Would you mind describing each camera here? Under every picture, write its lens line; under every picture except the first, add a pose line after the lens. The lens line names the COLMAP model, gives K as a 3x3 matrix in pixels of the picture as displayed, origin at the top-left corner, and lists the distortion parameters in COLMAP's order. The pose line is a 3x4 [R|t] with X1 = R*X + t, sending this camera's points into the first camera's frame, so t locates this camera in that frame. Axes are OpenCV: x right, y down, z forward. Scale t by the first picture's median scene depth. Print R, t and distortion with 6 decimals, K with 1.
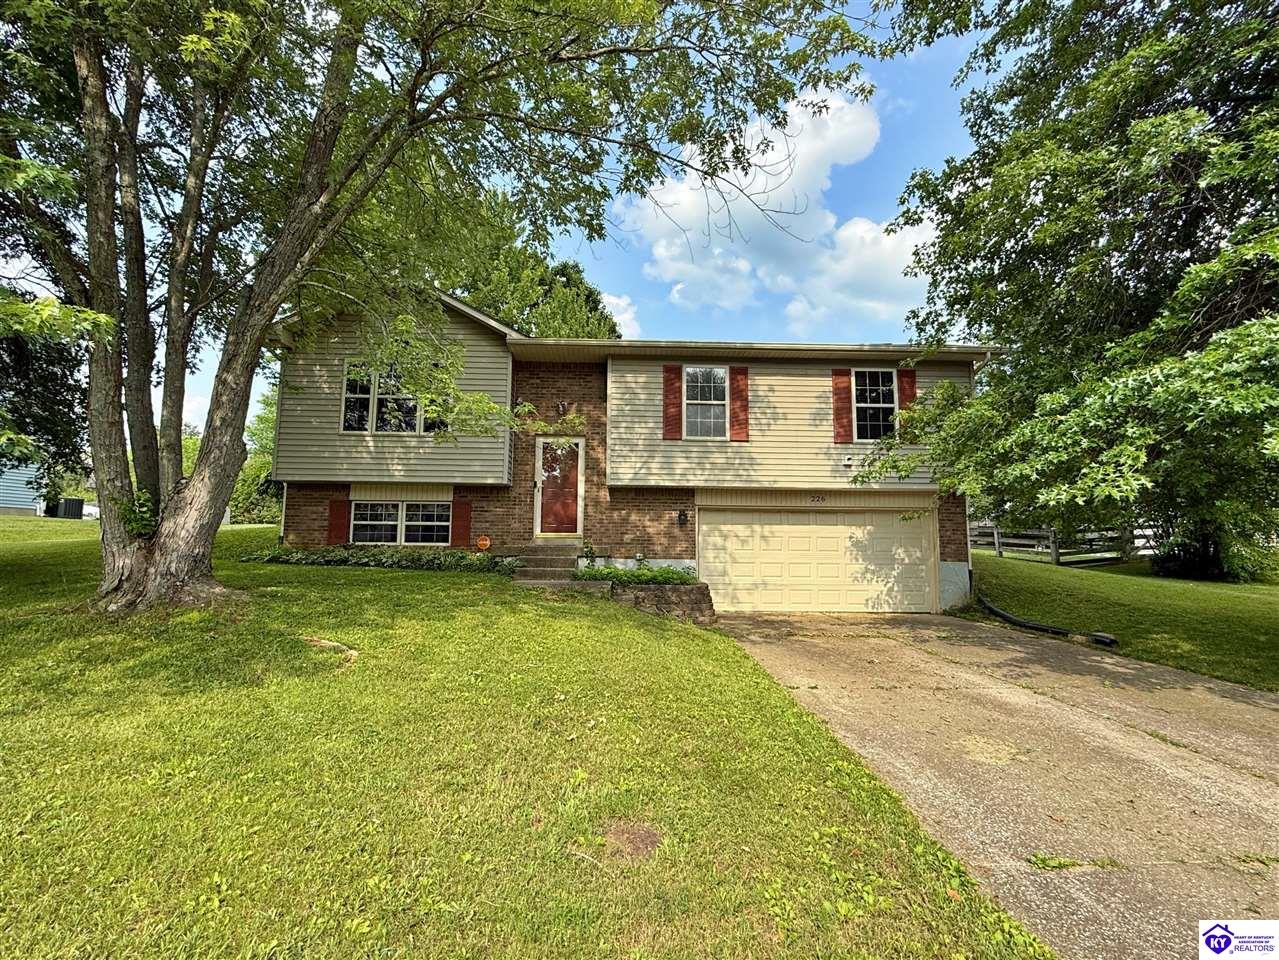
lens RADIAL K [[600.5, 0, 639.5], [0, 600.5, 480.0], [0, 0, 1]] dist [-0.000265, -0.000046]
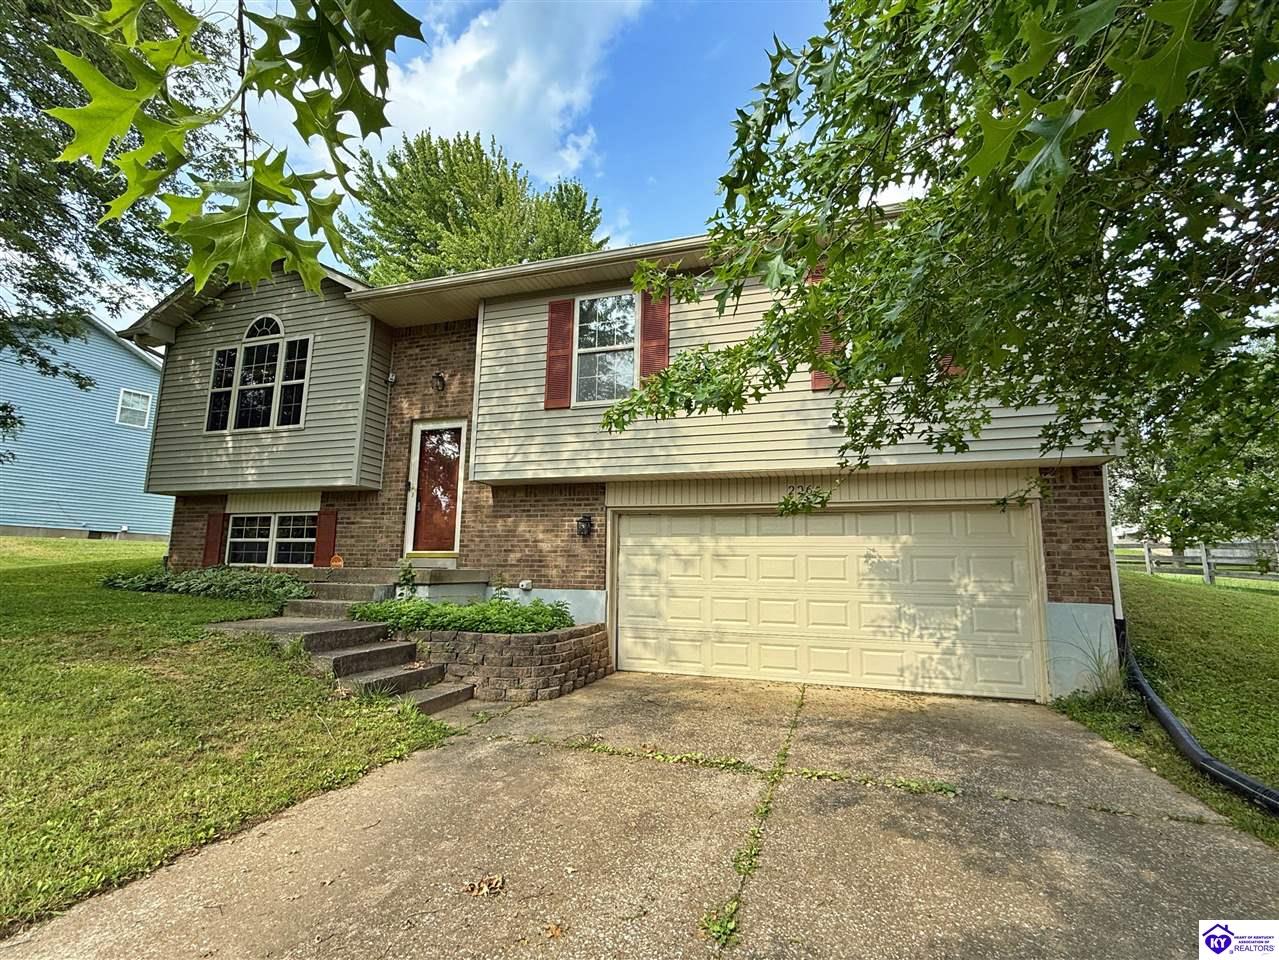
lens RADIAL K [[600.5, 0, 639.5], [0, 600.5, 480.0], [0, 0, 1]] dist [-0.000265, -0.000046]
pose [[0.940548, -0.046116, -0.336514, 0.356402], [0.031063, 0.998267, -0.049981, 0.047090], [0.338236, 0.036557, 0.940351, 0.402331]]
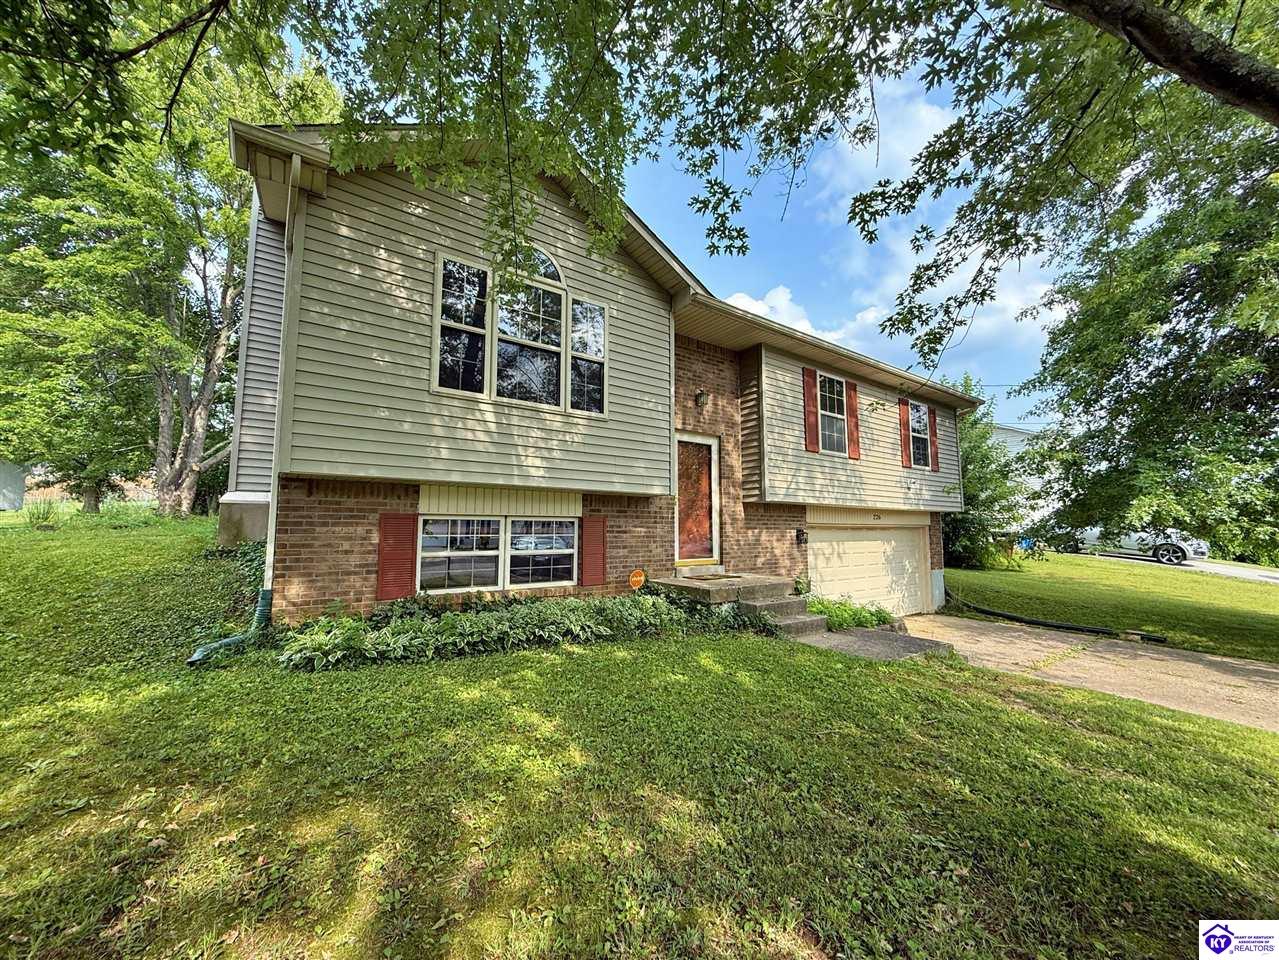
lens RADIAL K [[511.4, 0, 635.1], [0, 511.4, 483.0], [0, 0, 1]] dist [0.001177, -0.000337]
pose [[0.819558, 0.045412, 0.571193, -0.594224], [-0.058494, 0.998277, 0.004560, -0.008317], [-0.570002, -0.037149, 0.820803, 0.513256]]
